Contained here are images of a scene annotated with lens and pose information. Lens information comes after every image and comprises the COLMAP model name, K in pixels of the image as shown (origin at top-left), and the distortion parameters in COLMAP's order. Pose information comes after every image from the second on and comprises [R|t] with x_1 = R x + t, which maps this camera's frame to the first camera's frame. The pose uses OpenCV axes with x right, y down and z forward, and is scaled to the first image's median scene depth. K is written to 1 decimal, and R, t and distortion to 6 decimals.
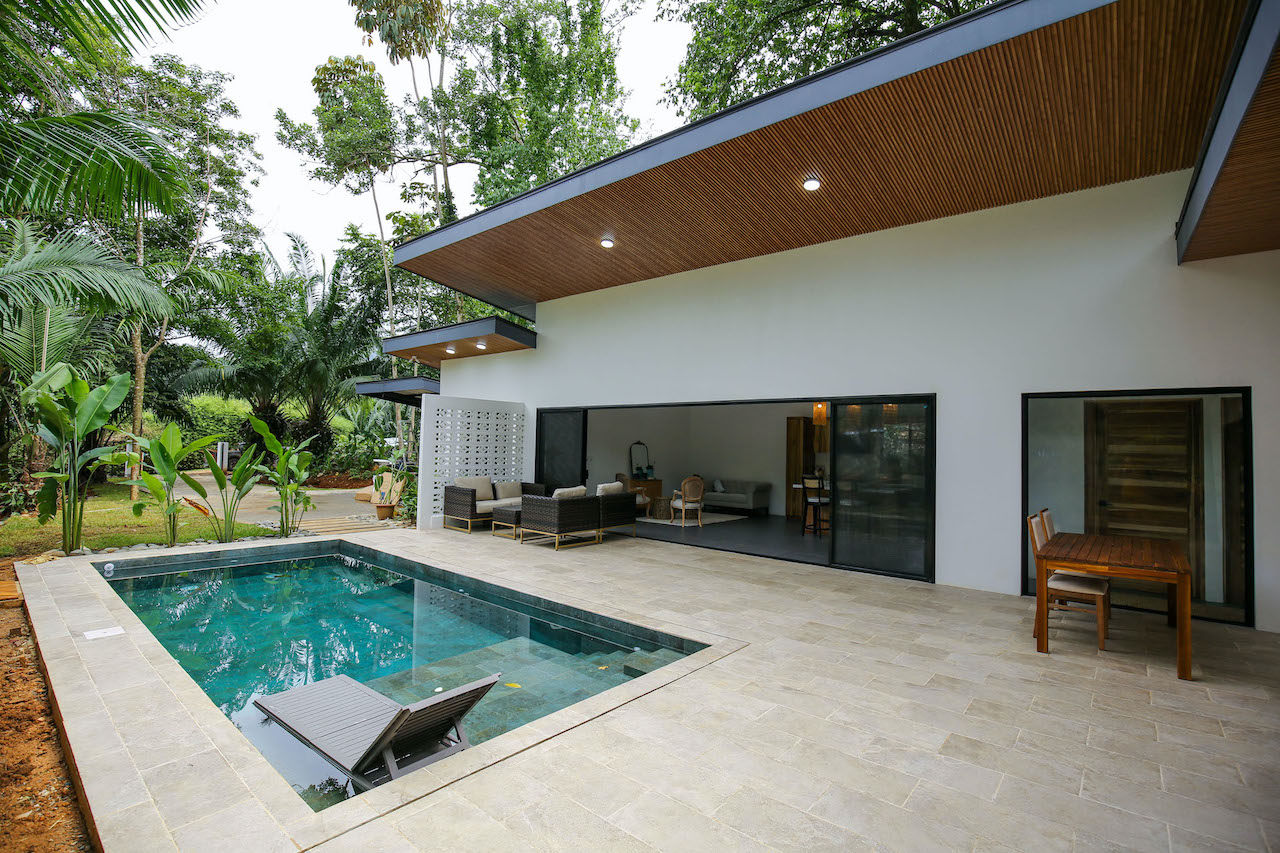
lens RADIAL K [[584.1, 0, 645.6], [0, 584.1, 428.8], [0, 0, 1]] dist [-0.017092, -0.000145]
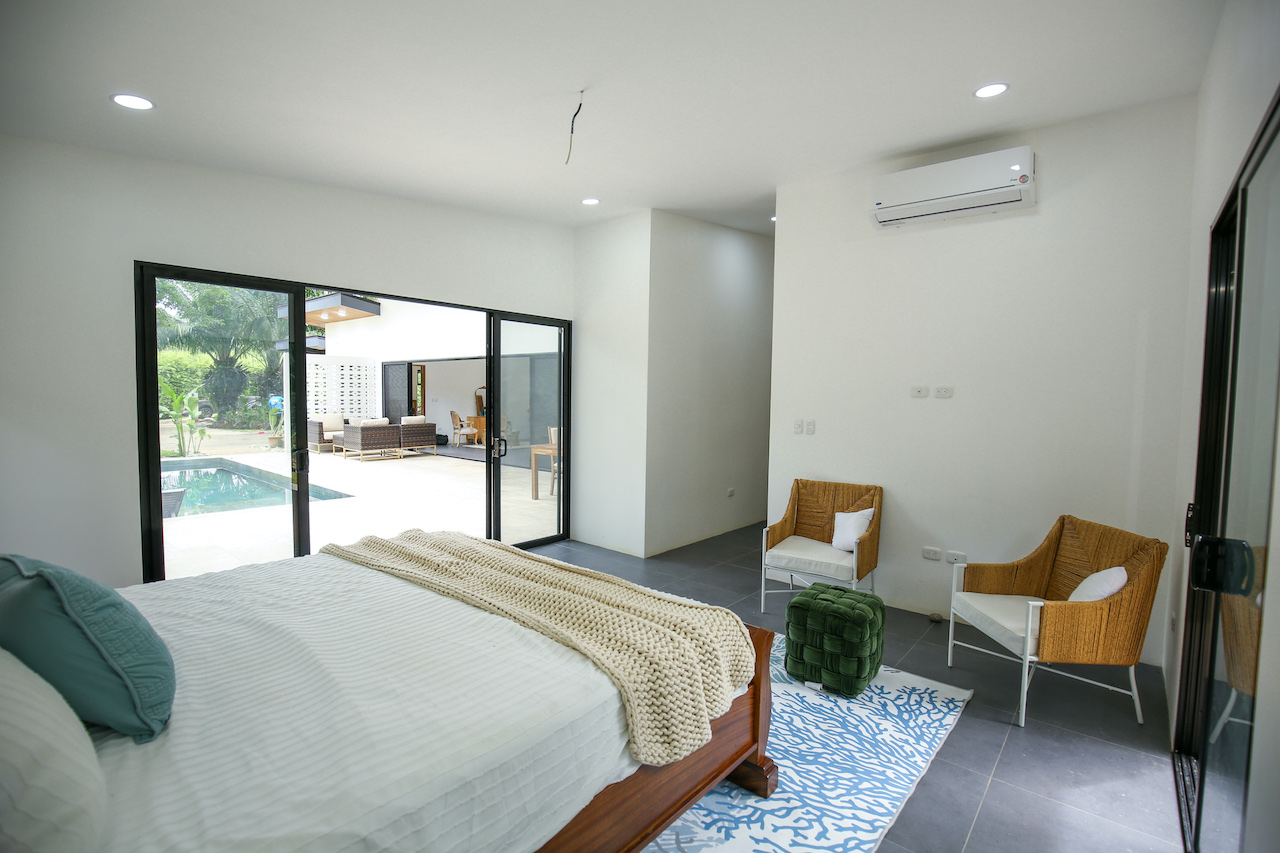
lens RADIAL K [[584.1, 0, 638.9], [0, 584.1, 431.6], [0, 0, 1]] dist [-0.017092, -0.000145]
pose [[0.999889, -0.010362, -0.010697, 0.363536], [0.011351, 0.995222, 0.096972, 0.000244], [0.009641, -0.097083, 0.995230, -0.282147]]
